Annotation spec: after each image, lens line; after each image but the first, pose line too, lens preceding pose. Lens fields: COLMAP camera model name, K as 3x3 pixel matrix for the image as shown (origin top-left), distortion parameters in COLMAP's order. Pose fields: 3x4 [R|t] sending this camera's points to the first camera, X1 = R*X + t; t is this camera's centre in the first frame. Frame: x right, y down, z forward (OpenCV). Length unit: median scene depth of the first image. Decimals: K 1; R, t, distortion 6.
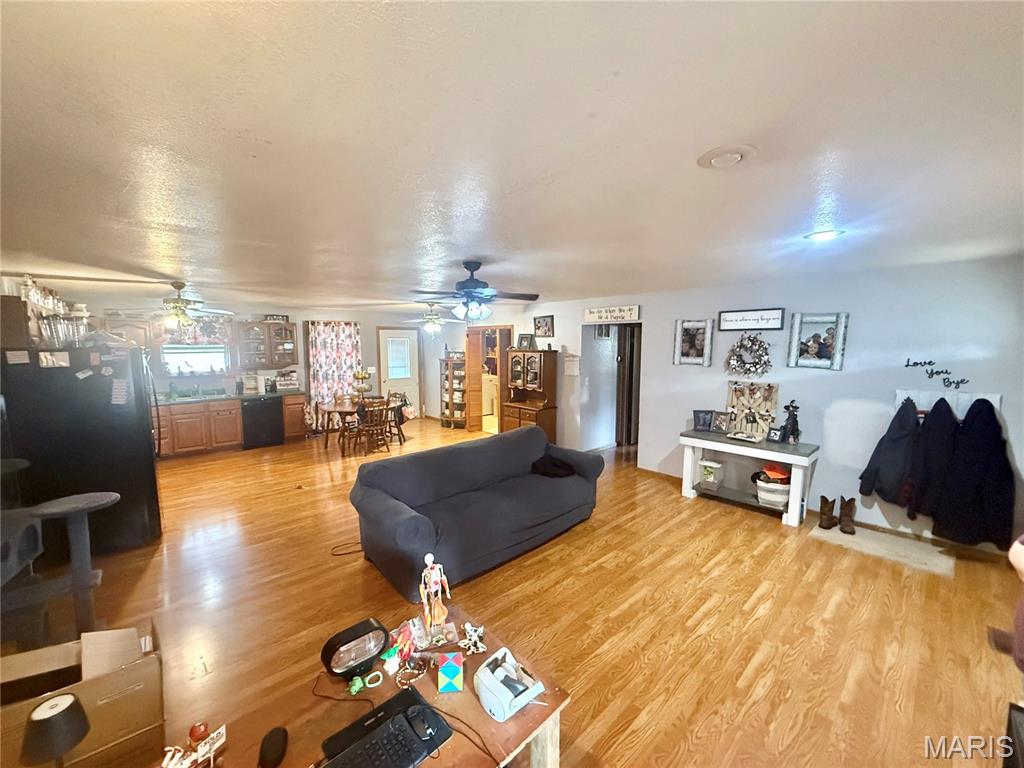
lens RADIAL K [[408.2, 0, 509.2], [0, 408.2, 384.7], [0, 0, 1]] dist [-0.001145, 0.000119]
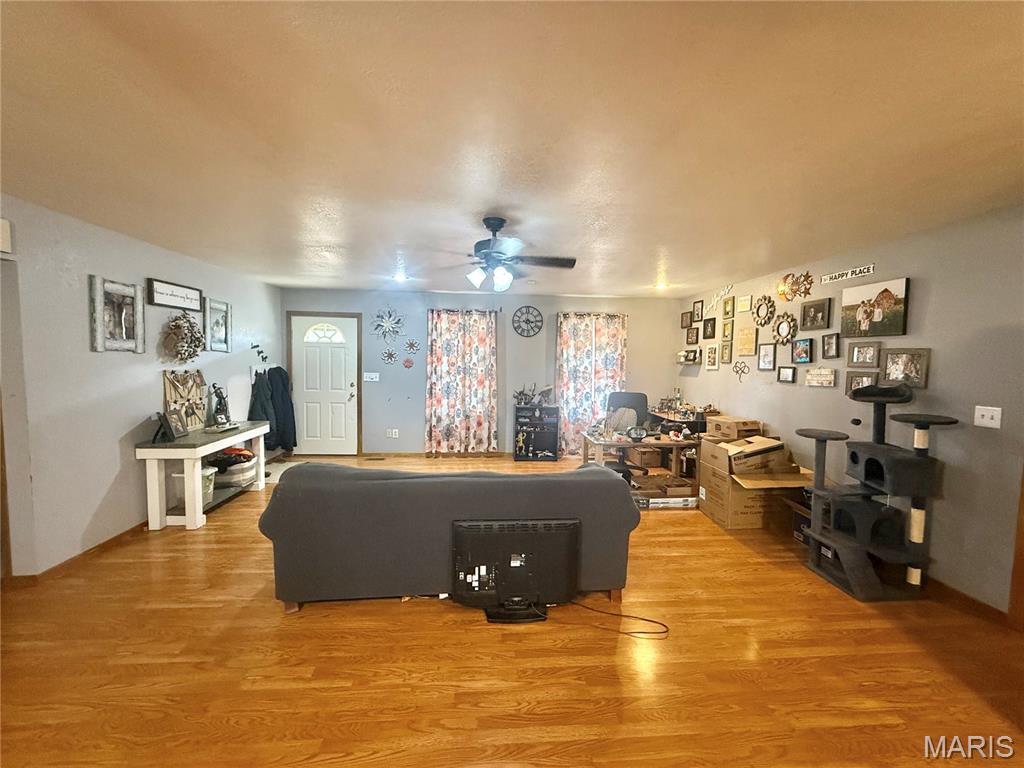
lens RADIAL K [[408.2, 0, 509.2], [0, 408.2, 384.7], [0, 0, 1]] dist [-0.001145, 0.000119]
pose [[-0.780907, -0.053300, 0.622369, -0.592491], [0.048692, 0.988127, 0.145720, -0.082175], [-0.622746, 0.144098, -0.769040, 1.525706]]
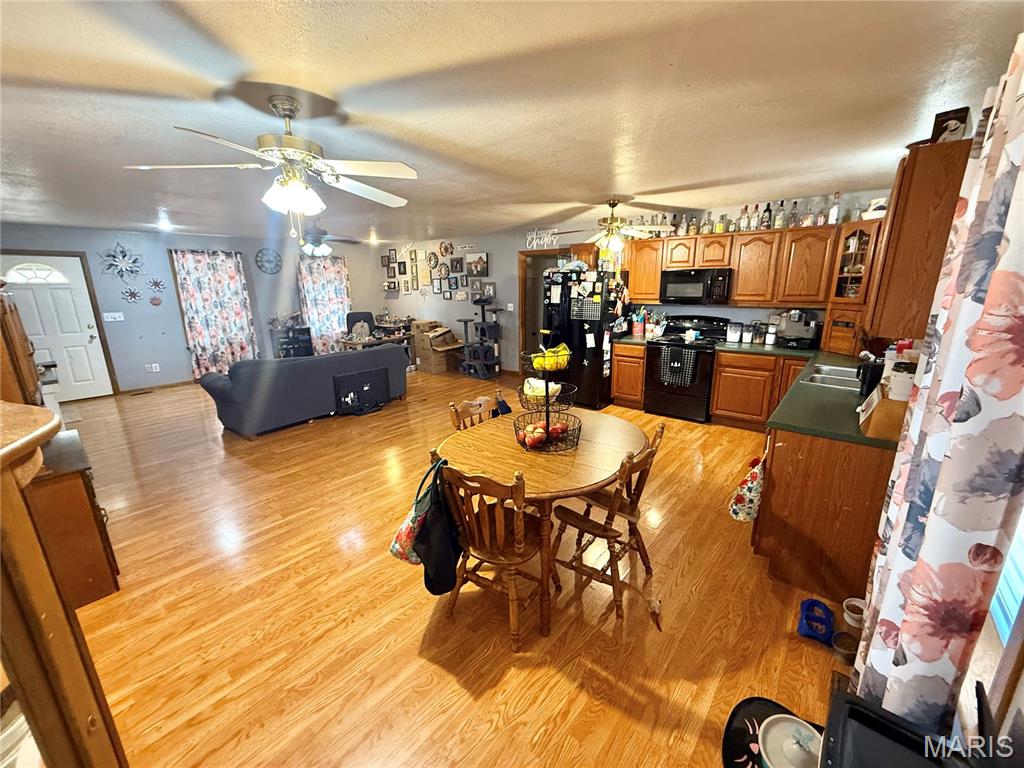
lens RADIAL K [[411.5, 0, 510.9], [0, 411.5, 385.3], [0, 0, 1]] dist [0.000022, -0.000166]
pose [[-0.992577, 0.042424, -0.113983, -0.556587], [0.000652, 0.939031, 0.343831, -0.216762], [0.121620, 0.341204, -0.932088, 2.471144]]
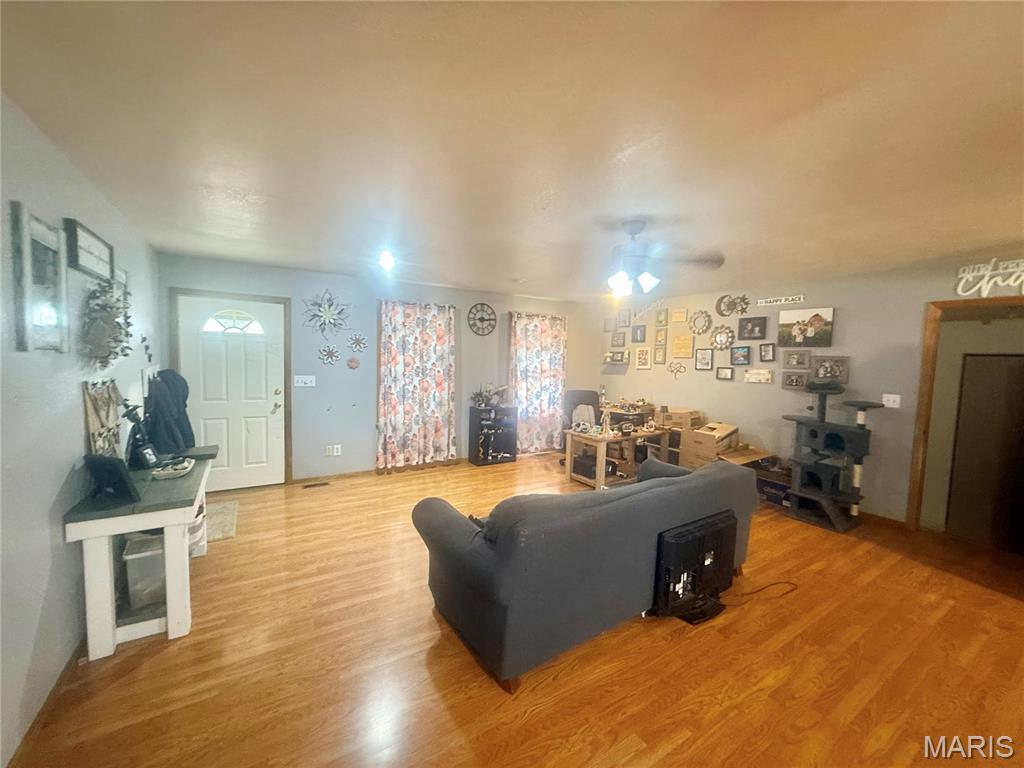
lens RADIAL K [[408.2, 0, 509.2], [0, 408.2, 384.7], [0, 0, 1]] dist [-0.001145, 0.000119]
pose [[-0.983129, -0.036199, 0.179294, -0.003671], [-0.005586, 0.985706, 0.168383, -0.108645], [-0.182826, 0.164541, -0.969278, 1.728499]]
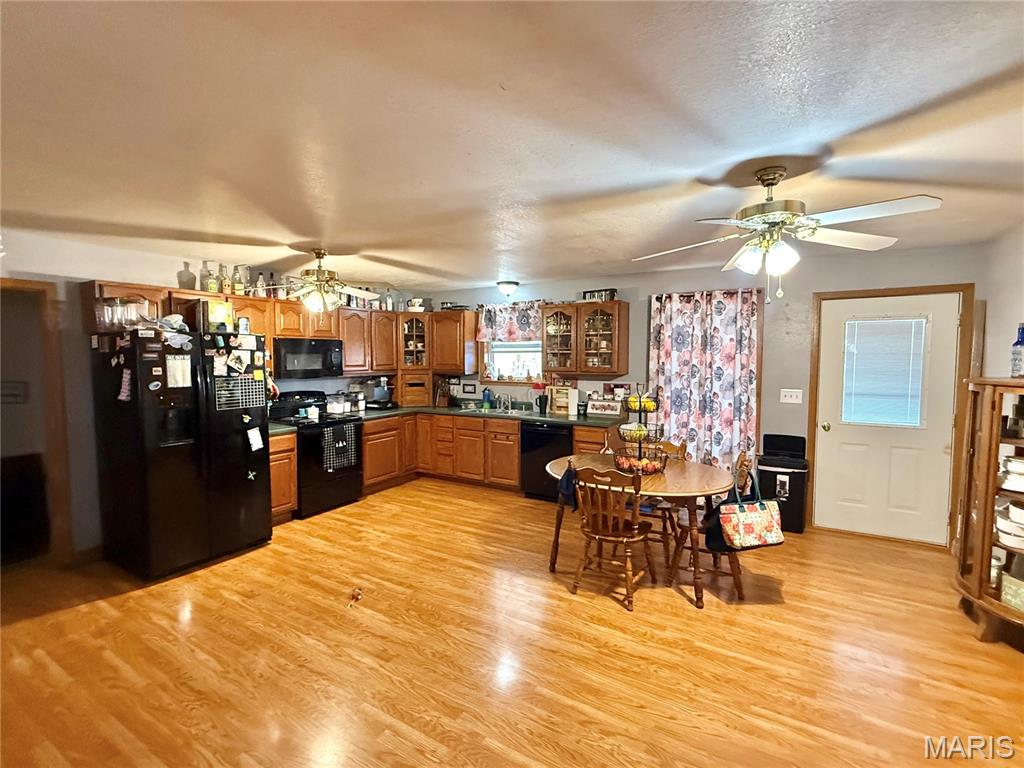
lens RADIAL K [[482.5, 0, 512.0], [0, 482.5, 384.0], [0, 0, 1]] dist [-0.003759, -0.000190]
pose [[0.267699, 0.058197, -0.961744, 0.171260], [-0.099518, 0.994506, 0.032479, -0.086451], [0.958349, 0.087016, 0.272019, 1.377772]]
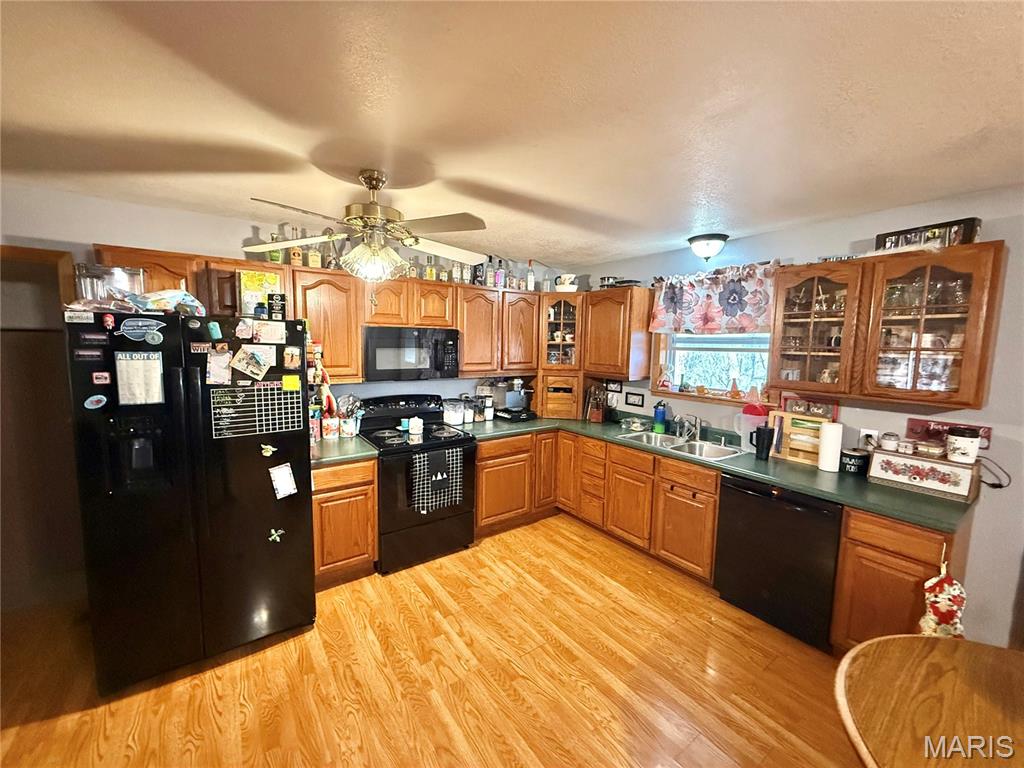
lens RADIAL K [[408.2, 0, 509.2], [0, 408.2, 384.7], [0, 0, 1]] dist [-0.001145, 0.000119]
pose [[-0.132255, 0.101912, -0.985963, -0.471290], [-0.119349, 0.985826, 0.117908, -0.119807], [0.984004, 0.133268, -0.118217, 1.507007]]
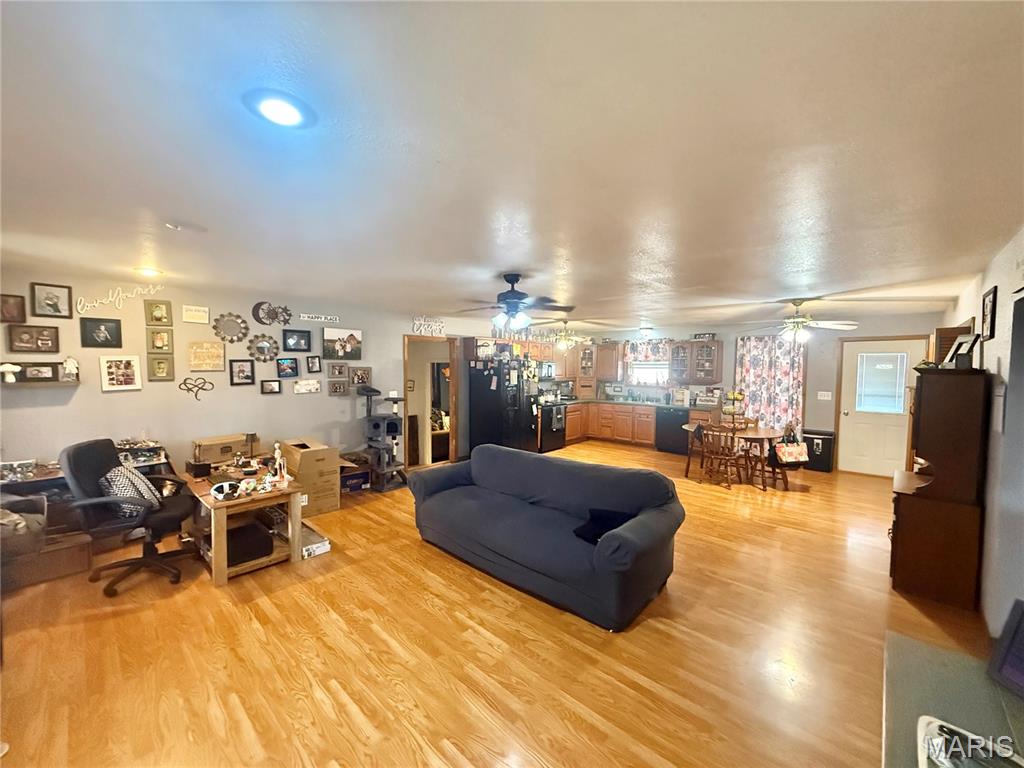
lens RADIAL K [[408.4, 0, 511.2], [0, 408.4, 383.2], [0, 0, 1]] dist [-0.000378, -0.000040]
pose [[0.072427, 0.047081, -0.996262, 0.888269], [-0.110047, 0.993164, 0.038934, -0.059638], [0.991284, 0.106815, 0.077113, 0.866061]]
